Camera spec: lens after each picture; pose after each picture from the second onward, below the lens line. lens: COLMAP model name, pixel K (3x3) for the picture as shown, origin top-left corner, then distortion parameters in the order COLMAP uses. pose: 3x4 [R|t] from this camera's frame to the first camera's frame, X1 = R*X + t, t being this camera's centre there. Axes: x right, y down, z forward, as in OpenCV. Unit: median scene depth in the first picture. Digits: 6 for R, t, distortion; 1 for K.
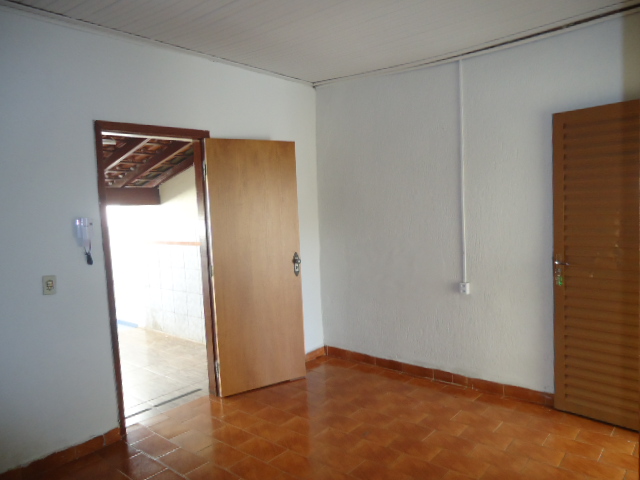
lens RADIAL K [[464.9, 0, 320.0], [0, 464.9, 240.0], [0, 0, 1]] dist [-0.006143, -0.002928]
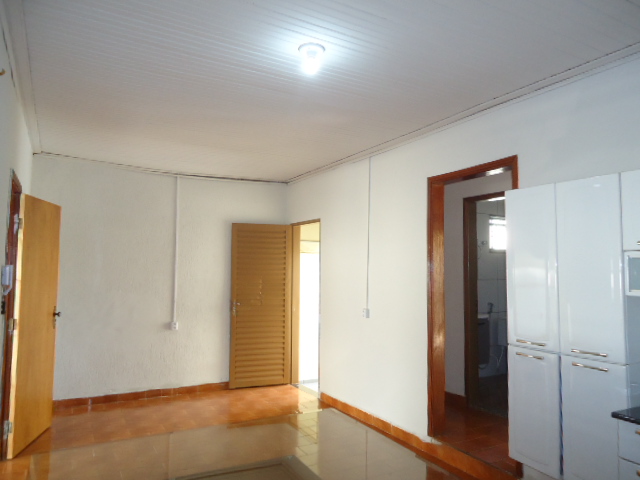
lens RADIAL K [[464.9, 0, 320.0], [0, 464.9, 240.0], [0, 0, 1]] dist [-0.006143, -0.002928]
pose [[0.346667, 0.104741, 0.932122, -0.940313], [0.044486, 0.990792, -0.127878, 0.042804], [-0.936933, 0.085797, 0.338815, 0.039201]]
